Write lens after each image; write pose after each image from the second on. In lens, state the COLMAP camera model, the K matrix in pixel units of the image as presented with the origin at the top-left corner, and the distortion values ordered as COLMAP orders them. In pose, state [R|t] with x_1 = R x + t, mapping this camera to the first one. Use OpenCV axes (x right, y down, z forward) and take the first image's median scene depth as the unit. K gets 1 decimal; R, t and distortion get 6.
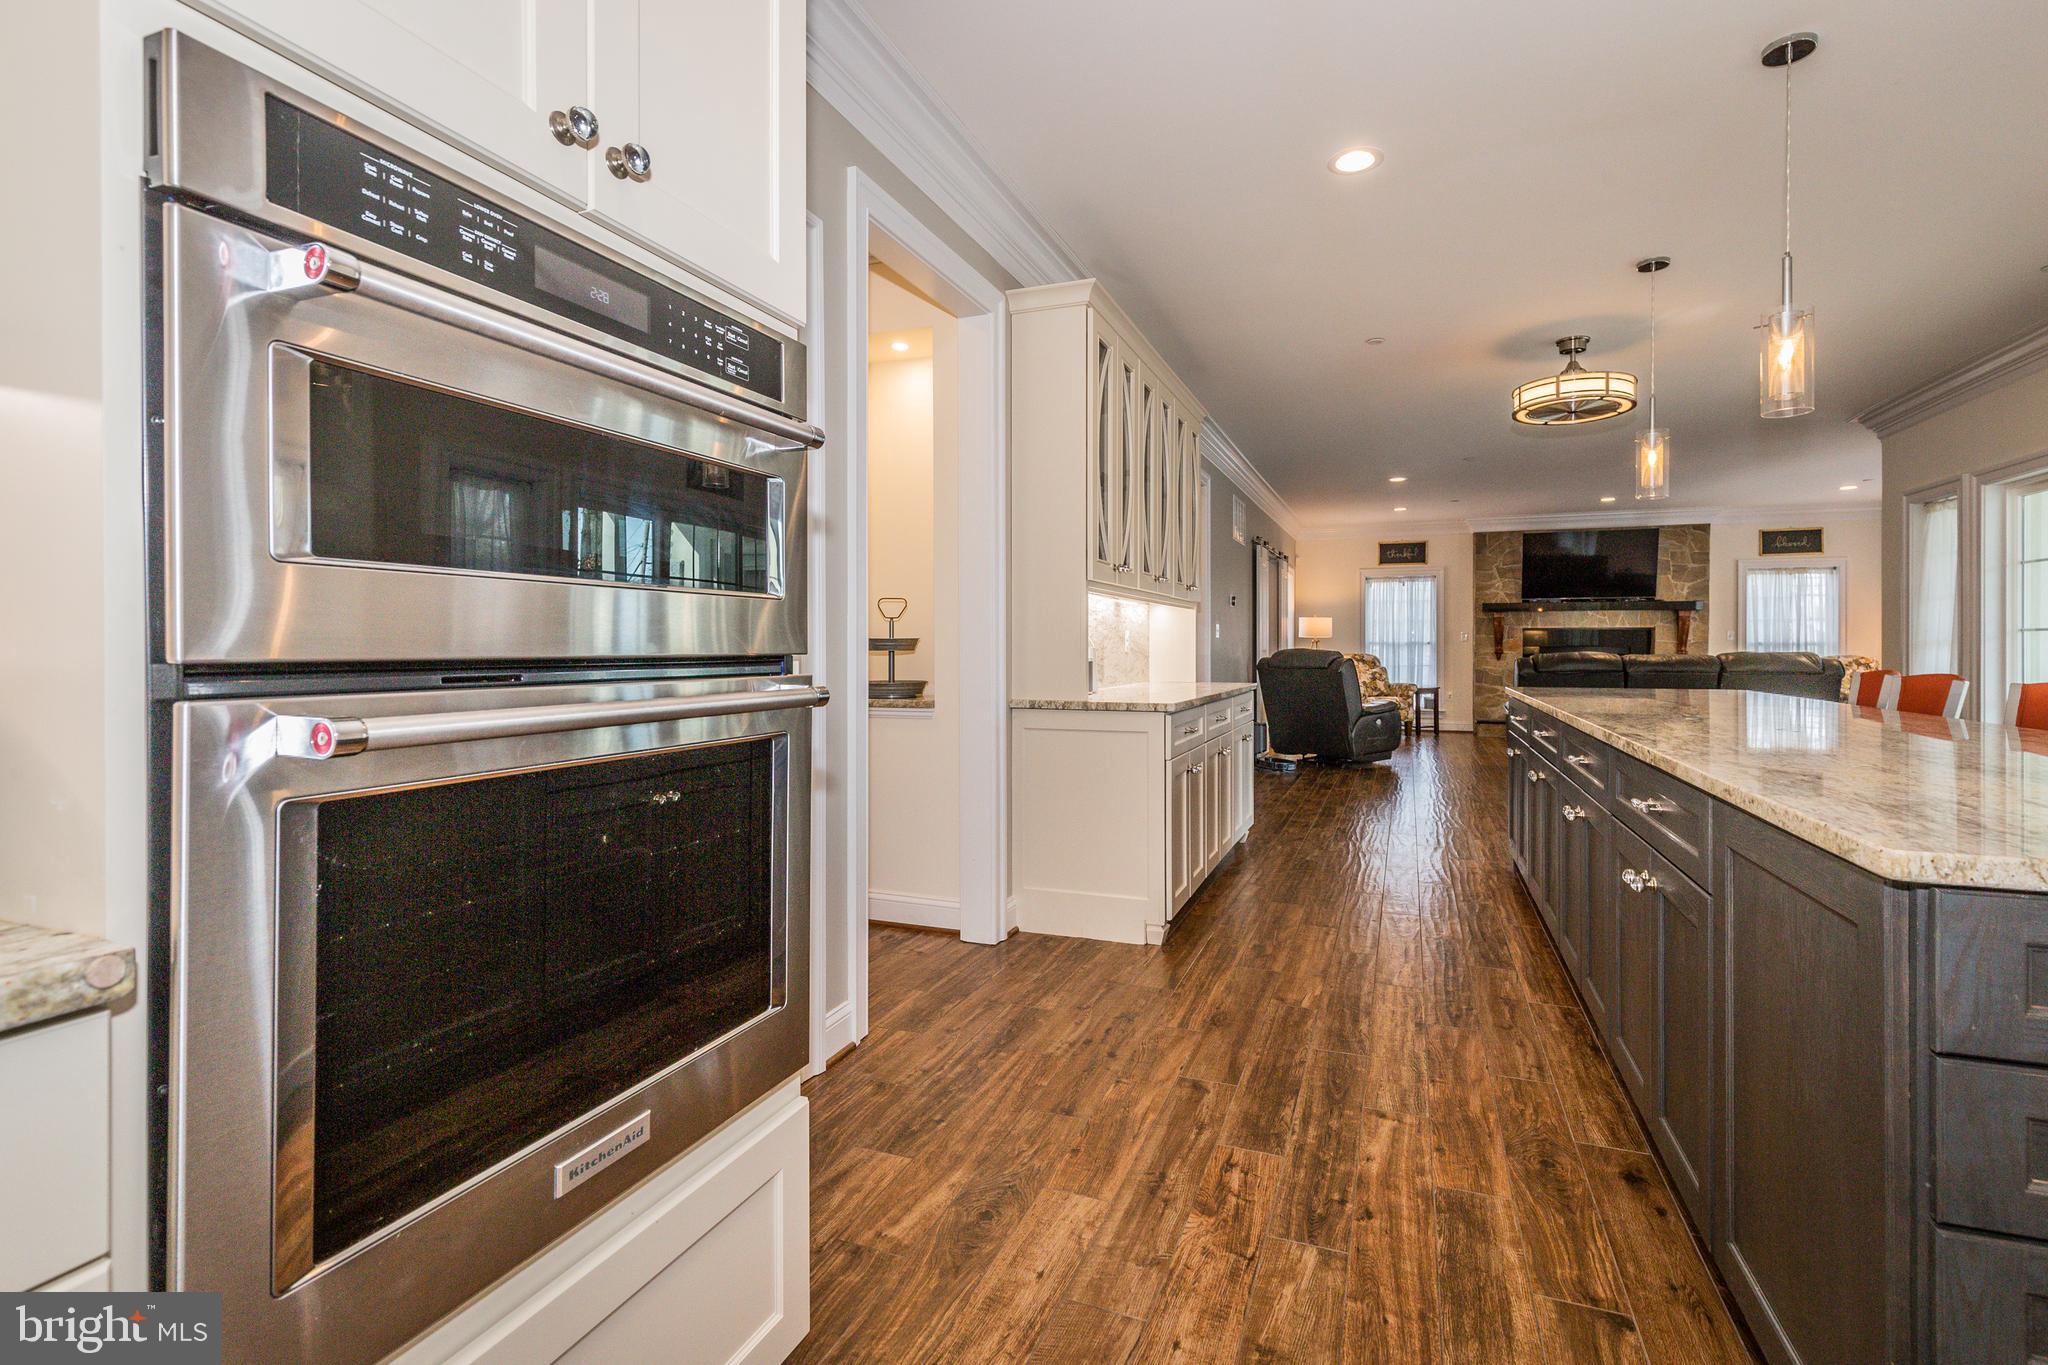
lens RADIAL K [[935.2, 0, 1026.2], [0, 935.2, 662.5], [0, 0, 1]] dist [0.000410, 0.000039]
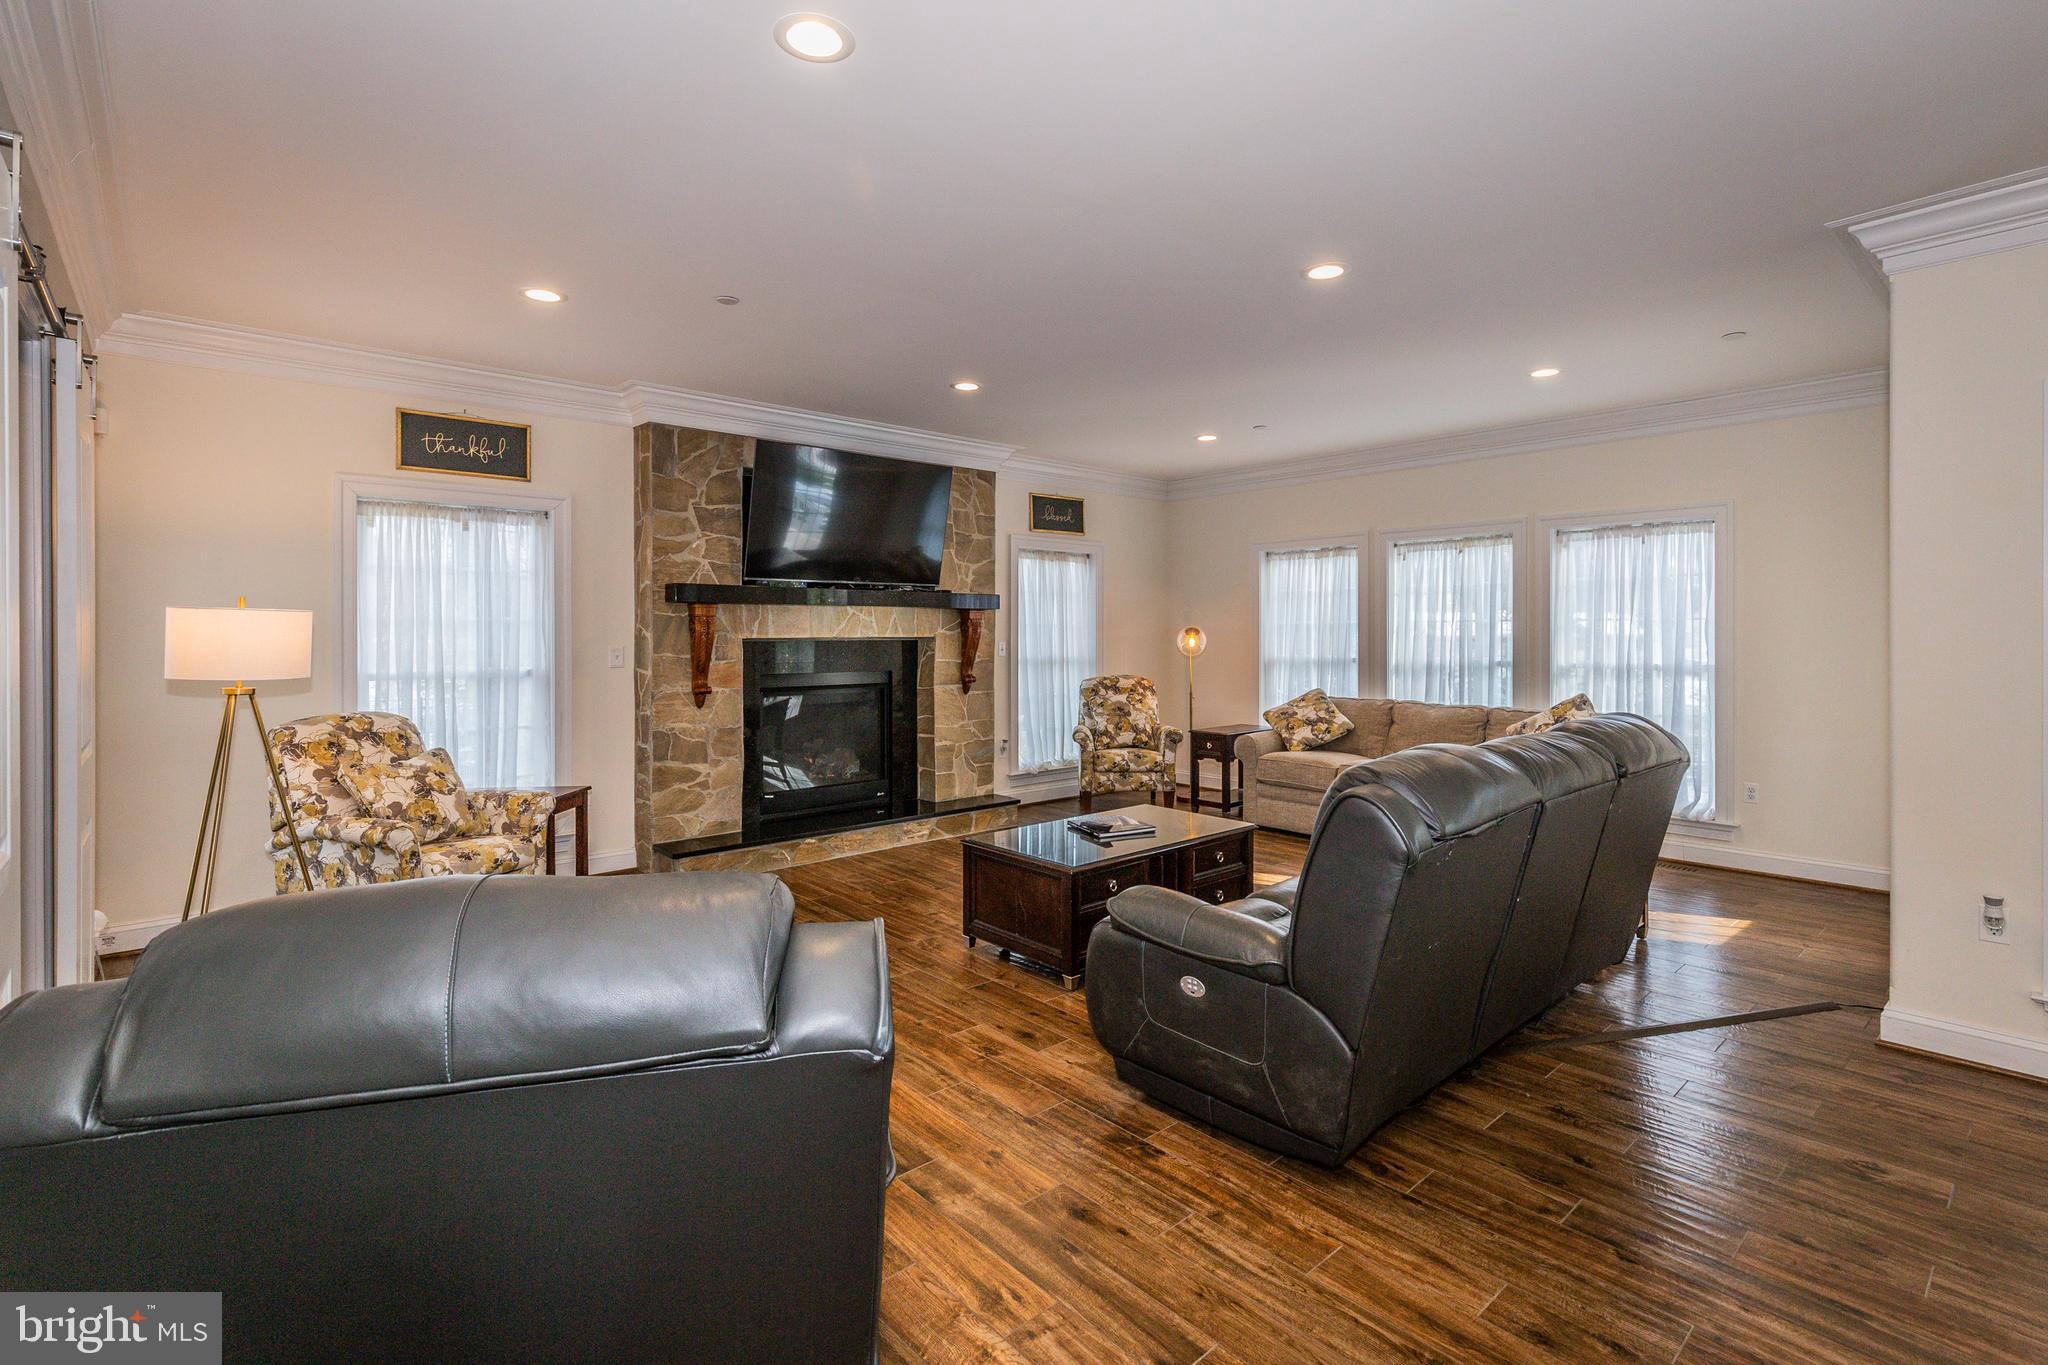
lens RADIAL K [[935.2, 0, 1051.0], [0, 935.2, 650.6], [0, 0, 1]] dist [0.000410, 0.000039]
pose [[0.449570, -0.016547, 0.893092, 0.170371], [0.028512, 0.999585, 0.004168, -0.027745], [-0.892790, 0.023590, 0.449855, 0.636118]]
